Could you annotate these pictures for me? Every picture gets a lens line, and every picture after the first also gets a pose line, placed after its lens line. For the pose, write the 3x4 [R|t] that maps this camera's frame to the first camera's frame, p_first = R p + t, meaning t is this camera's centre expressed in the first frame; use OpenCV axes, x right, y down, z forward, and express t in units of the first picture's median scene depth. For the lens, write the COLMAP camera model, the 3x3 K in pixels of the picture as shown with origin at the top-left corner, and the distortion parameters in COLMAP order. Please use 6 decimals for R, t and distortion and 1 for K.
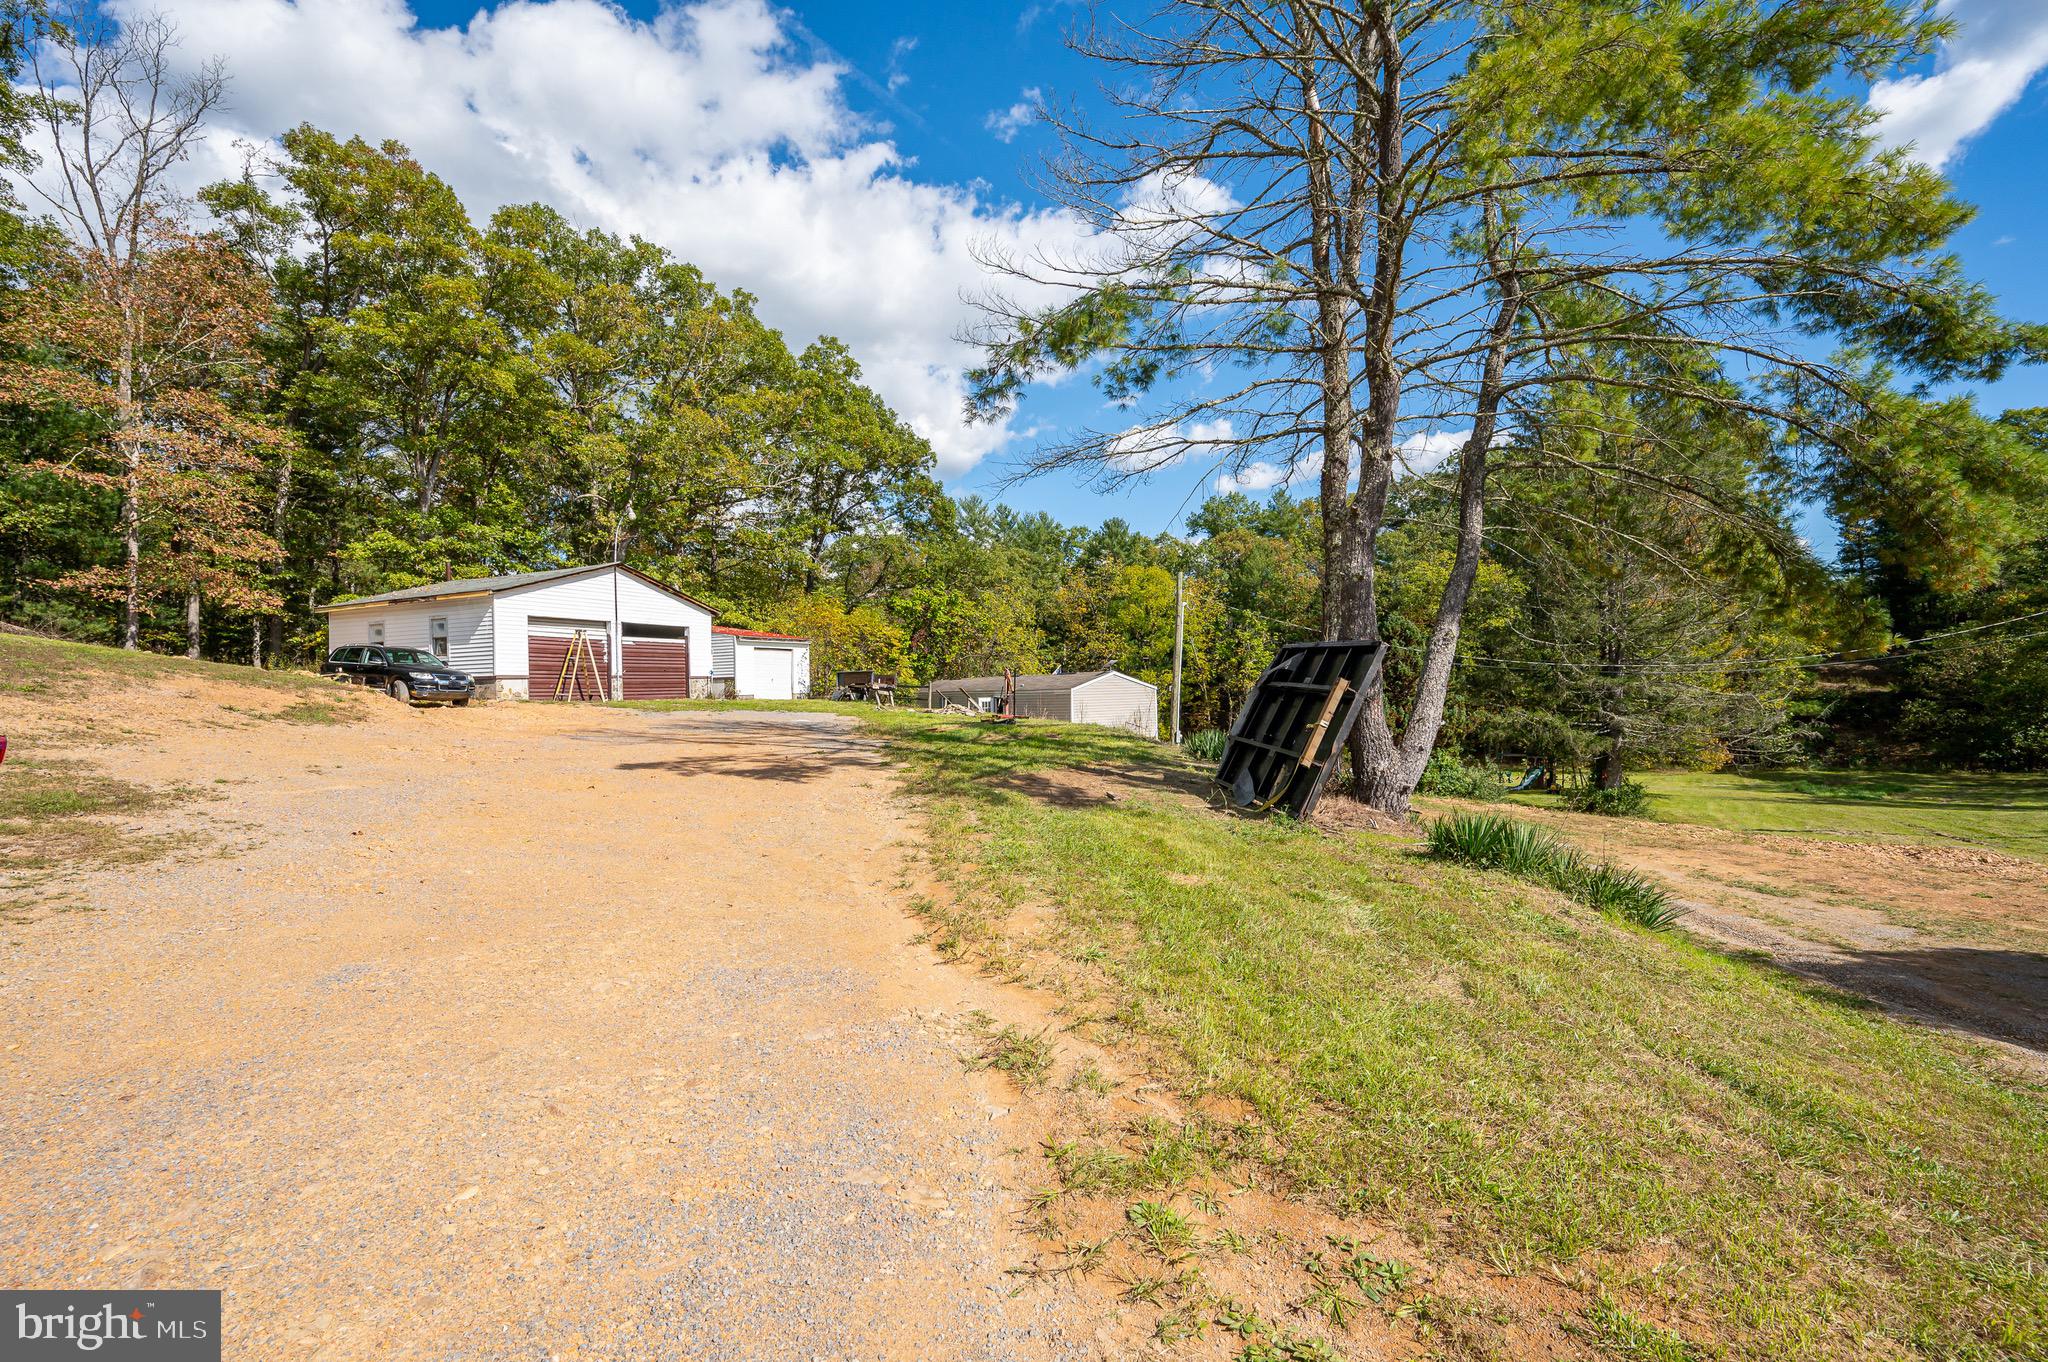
lens RADIAL K [[890.2, 0, 1018.3], [0, 890.2, 684.6], [0, 0, 1]] dist [-0.004331, -0.000490]
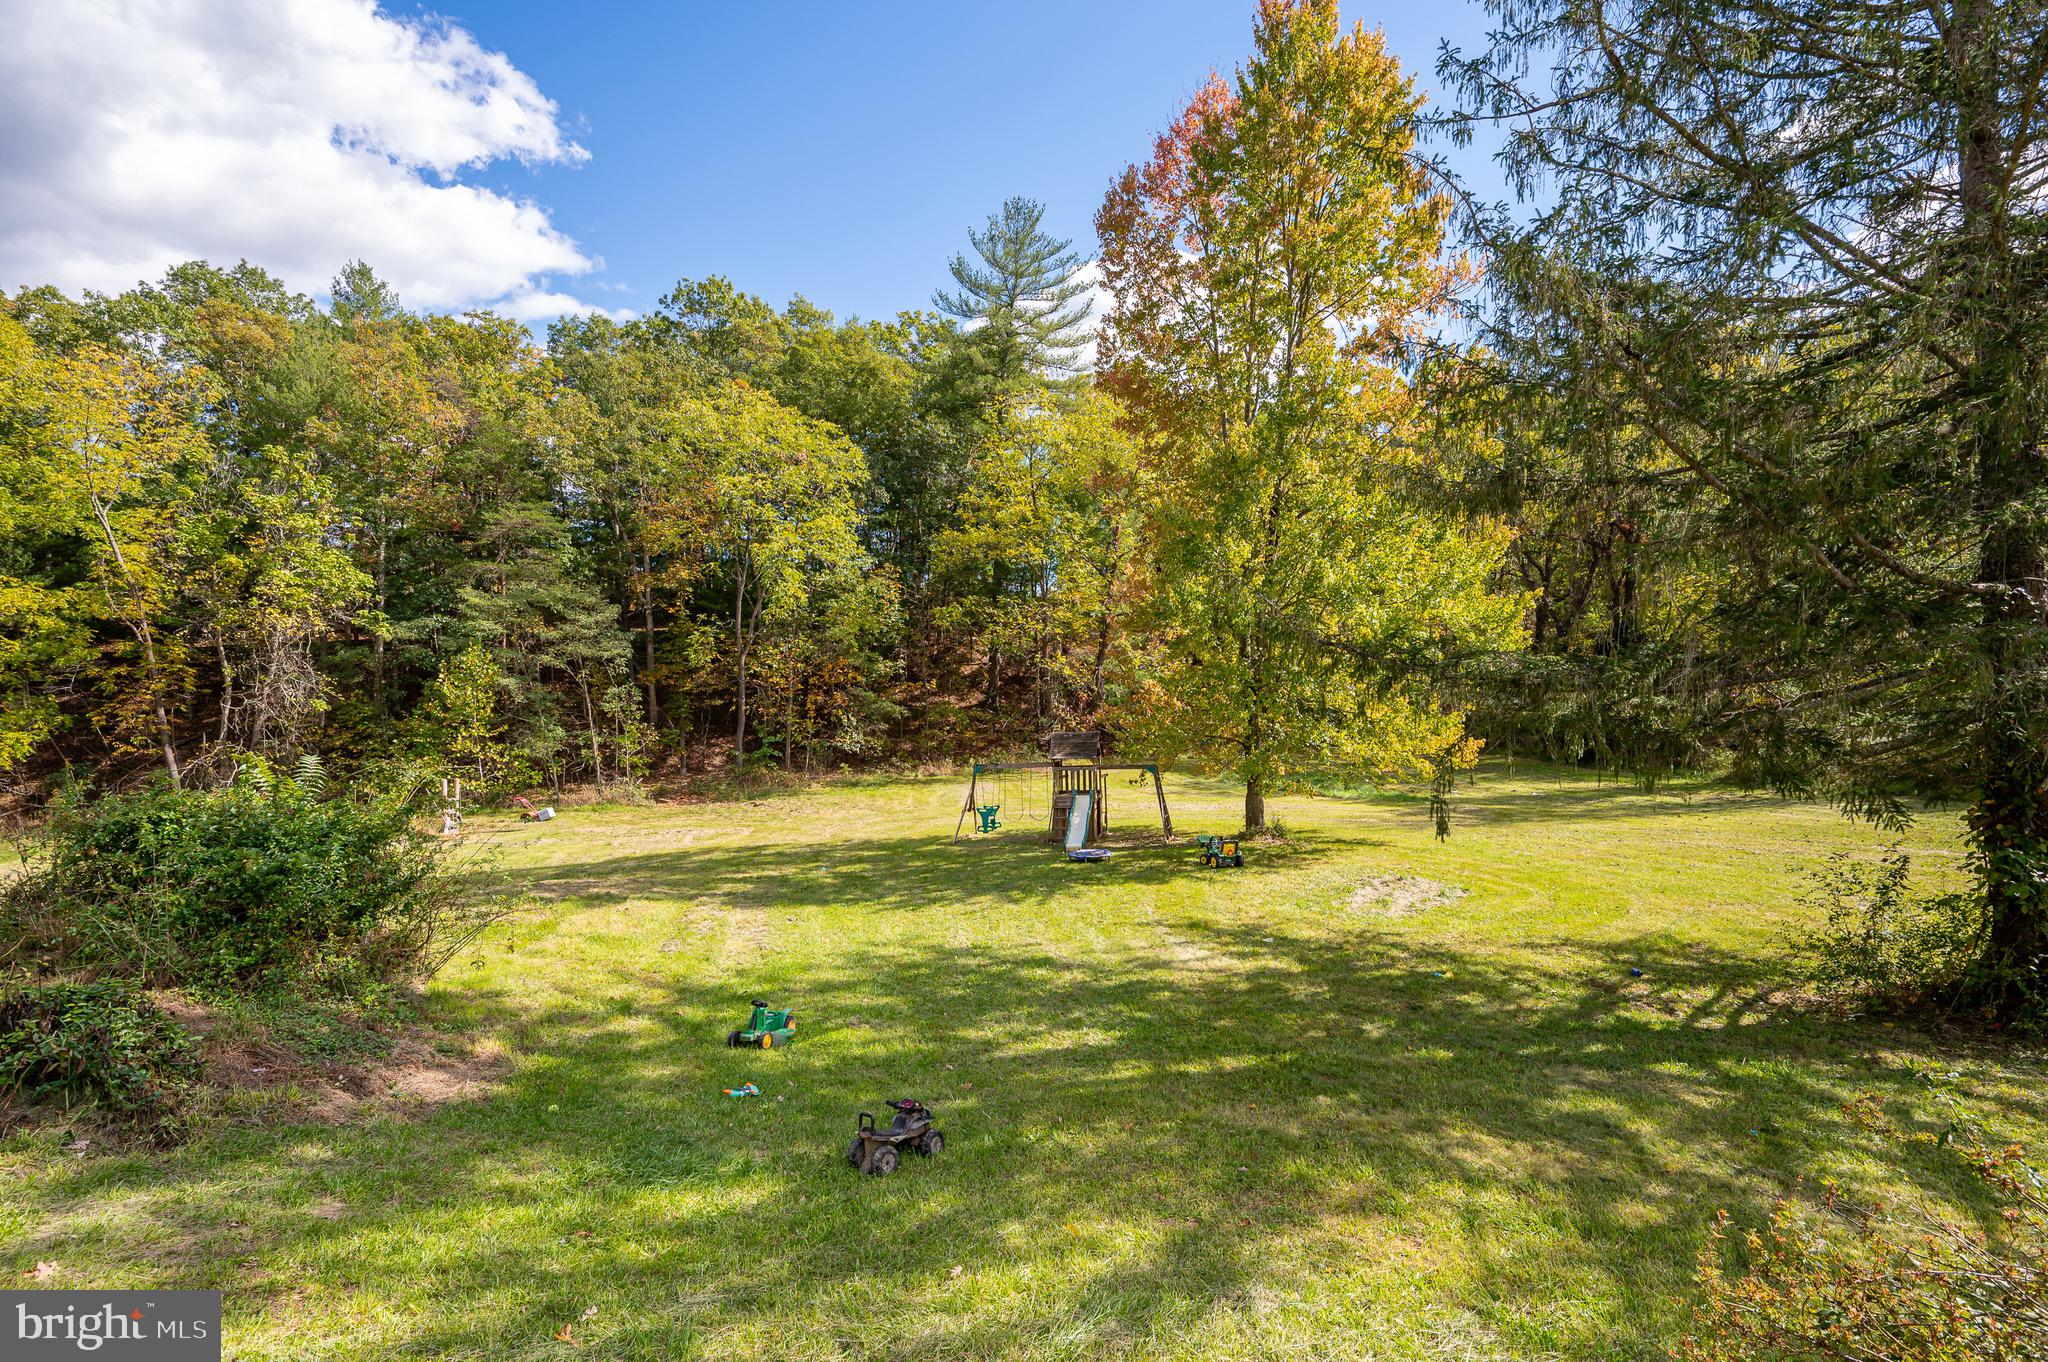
lens RADIAL K [[903.4, 0, 1013.1], [0, 903.4, 672.5], [0, 0, 1]] dist [0.000345, 0.000327]
pose [[0.603419, 0.012013, 0.797334, 0.285237], [-0.008853, 0.999926, -0.008366, 0.049871], [-0.797375, -0.002010, 0.603480, 1.040020]]
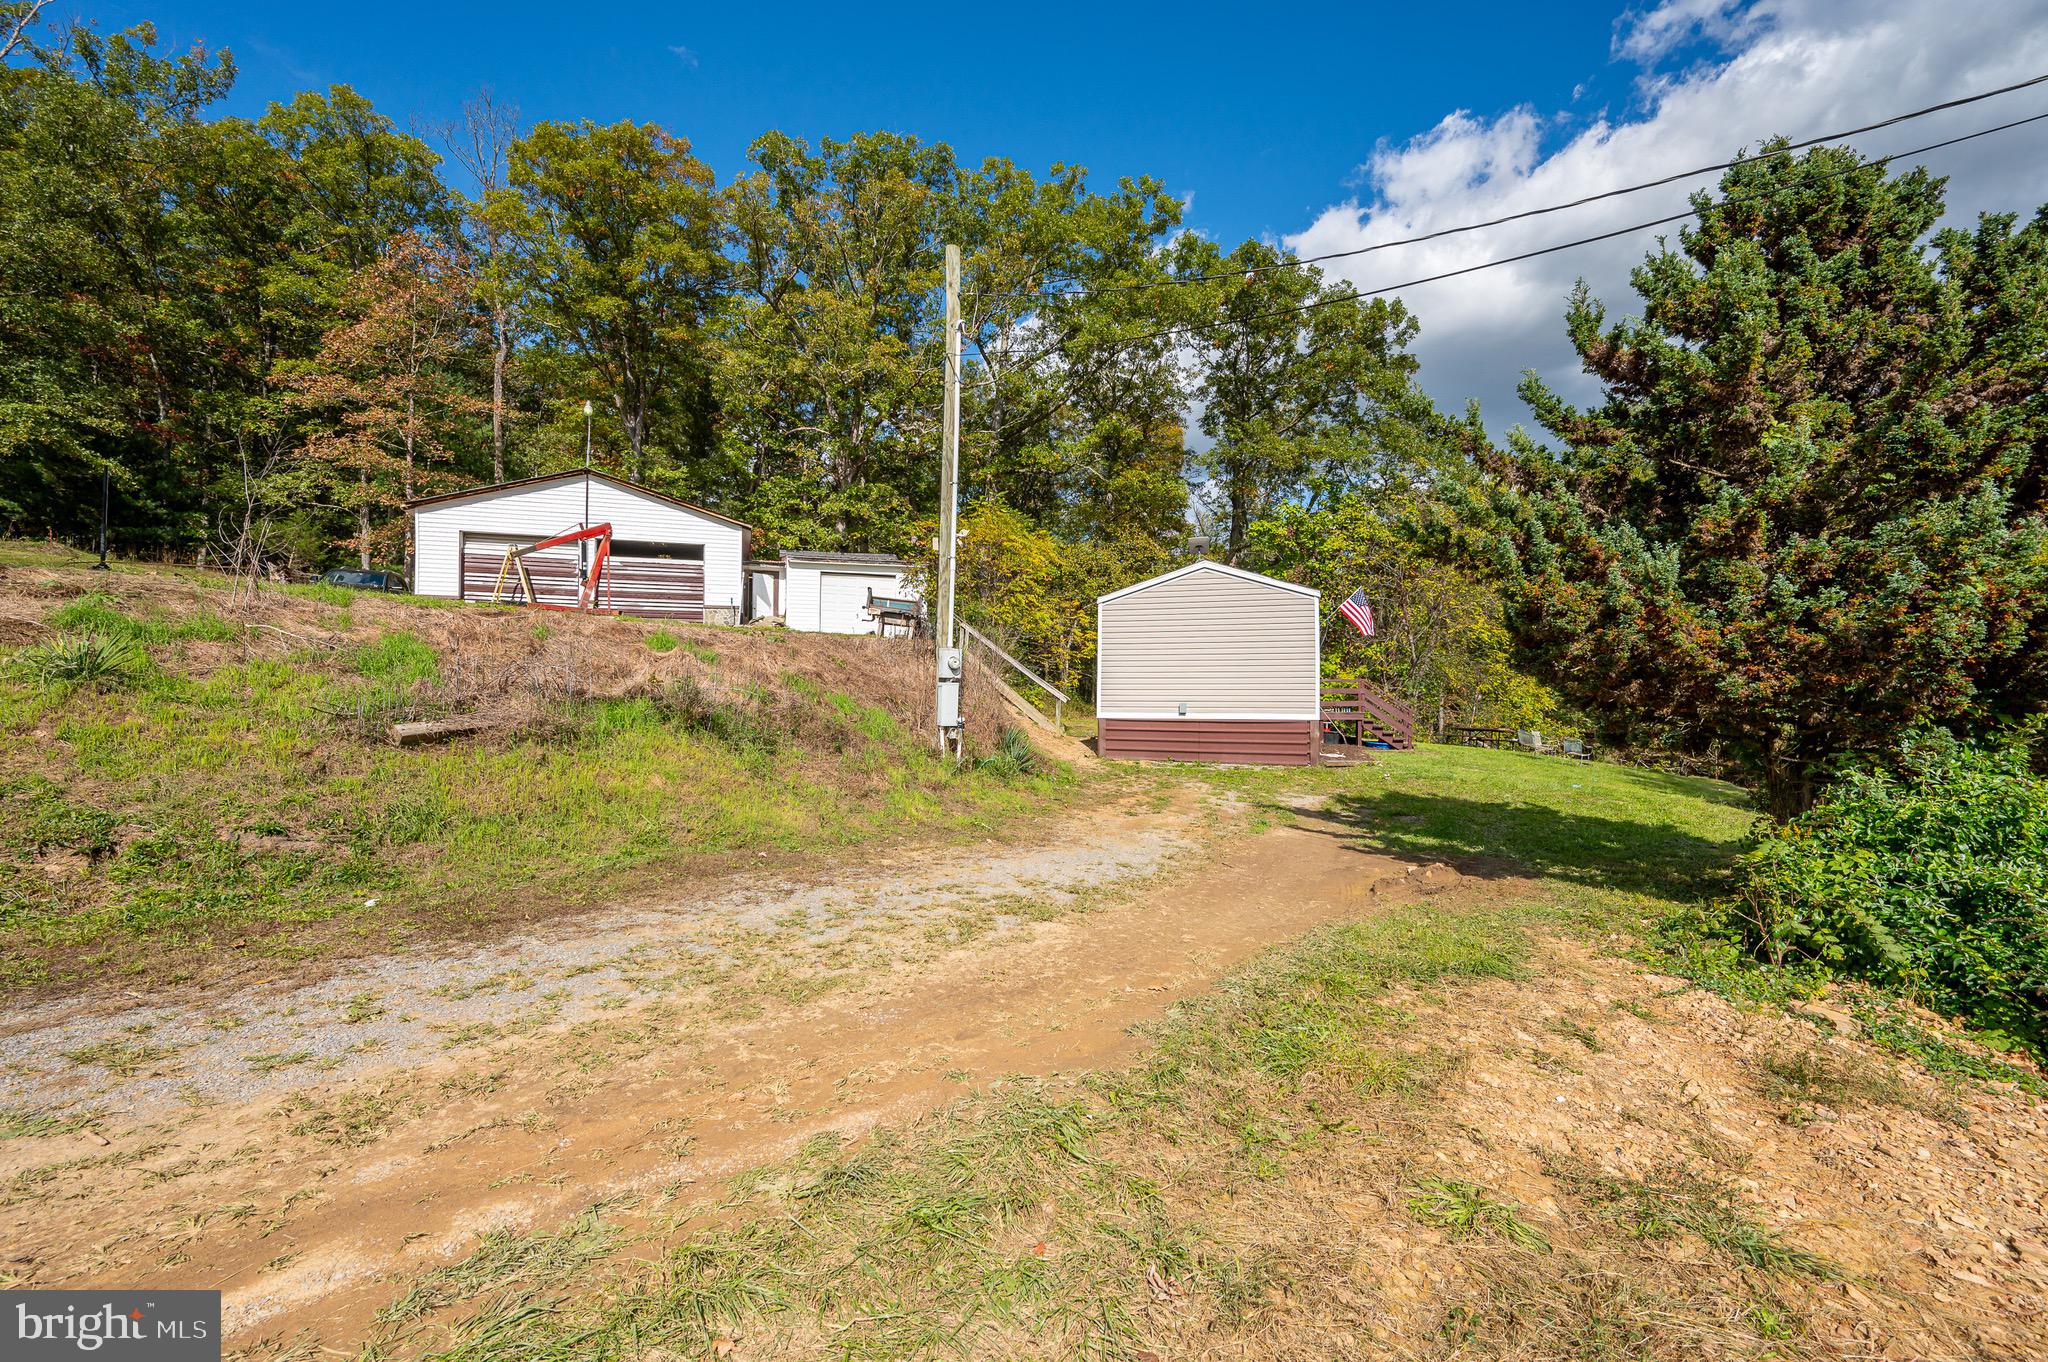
lens RADIAL K [[903.4, 0, 1019.4], [0, 903.4, 679.1], [0, 0, 1]] dist [0.000345, 0.000327]
pose [[0.685397, 0.006132, -0.728144, 0.361547], [-0.017123, 0.999824, -0.007698, 0.049963], [0.727969, 0.017745, 0.685381, 0.547201]]
